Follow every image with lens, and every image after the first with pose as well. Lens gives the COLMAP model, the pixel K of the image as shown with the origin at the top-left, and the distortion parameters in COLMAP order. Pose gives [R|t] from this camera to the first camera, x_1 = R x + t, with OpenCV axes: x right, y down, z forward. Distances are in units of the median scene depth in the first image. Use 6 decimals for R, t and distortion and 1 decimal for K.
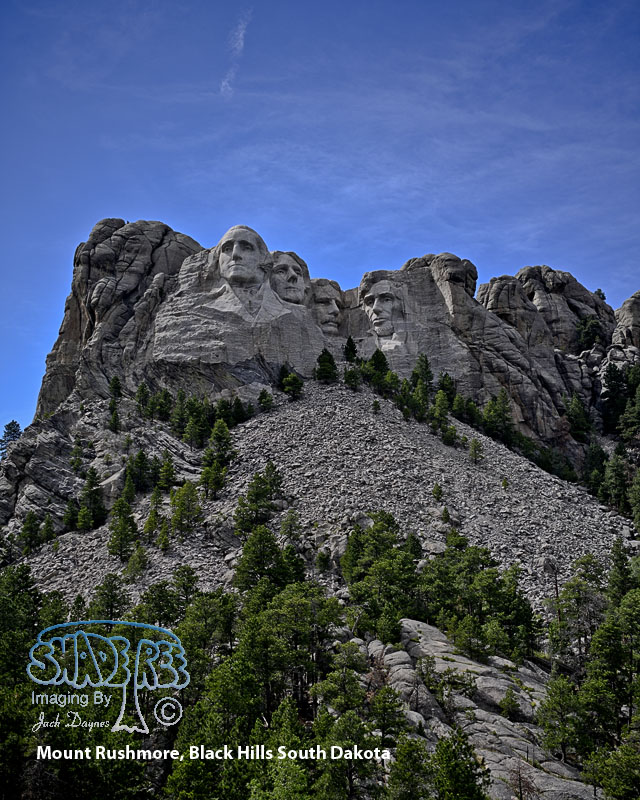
lens RADIAL K [[1133.3, 0, 319.6], [0, 1133.3, 464.5], [0, 0, 1]] dist [0.086675, -0.001243]
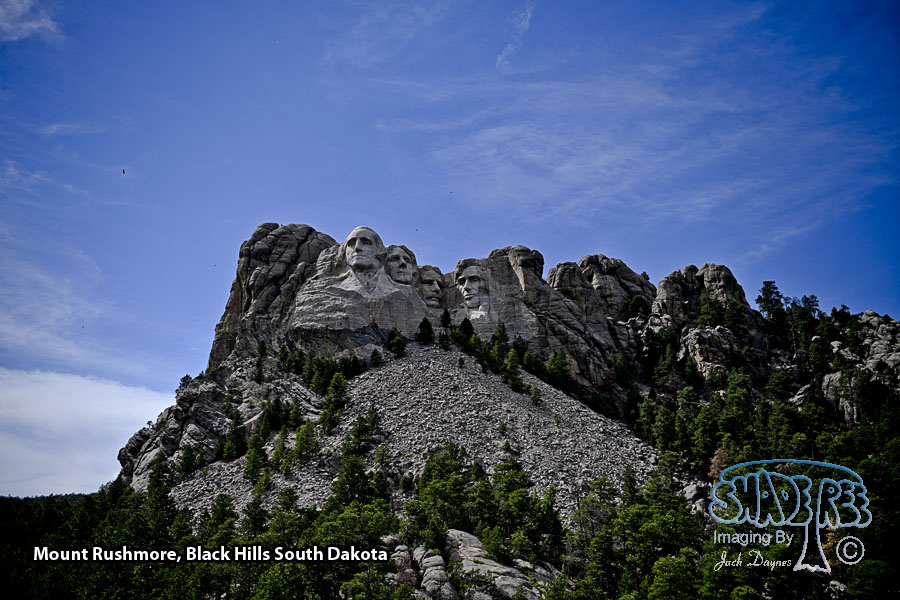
lens RADIAL K [[870.8, 0, 450.0], [0, 870.8, 300.0], [0, 0, 1]] dist [0.005705, 0.004084]
pose [[0.999718, -0.008282, -0.022278, 0.056346], [0.005492, 0.992455, -0.122485, 0.000586], [0.023125, 0.122328, 0.992220, 0.002790]]
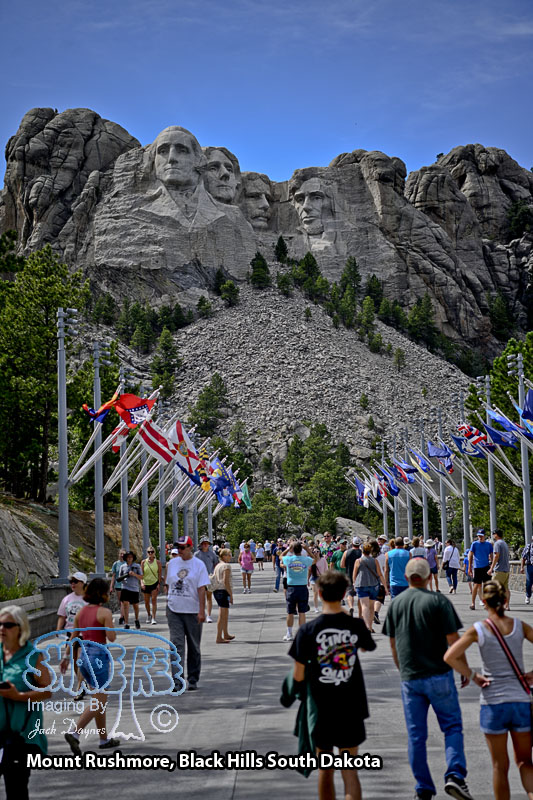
lens RADIAL K [[1639.4, 0, 266.5], [0, 1639.4, 400.0], [0, 0, 1]] dist [0.377929, 0.424616]
pose [[0.998809, 0.007986, 0.048134, -0.059369], [-0.011841, 0.996697, 0.080342, -0.088684], [-0.047334, -0.080816, 0.995604, -0.515203]]
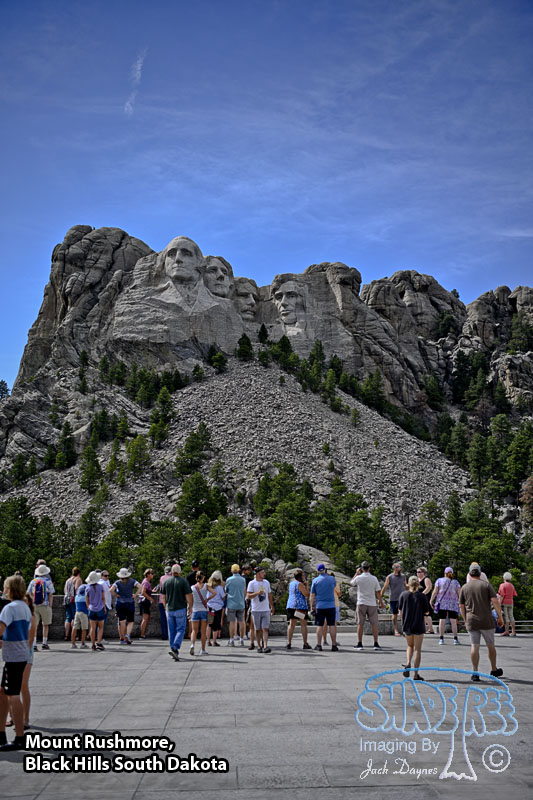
lens RADIAL K [[959.7, 0, 266.5], [0, 959.7, 400.0], [0, 0, 1]] dist [0.092703, -0.002565]
pose [[0.998588, 0.033207, 0.041458, -0.013023], [-0.033083, 0.999446, -0.003666, -0.022006], [-0.041556, 0.002290, 0.999134, -0.111845]]
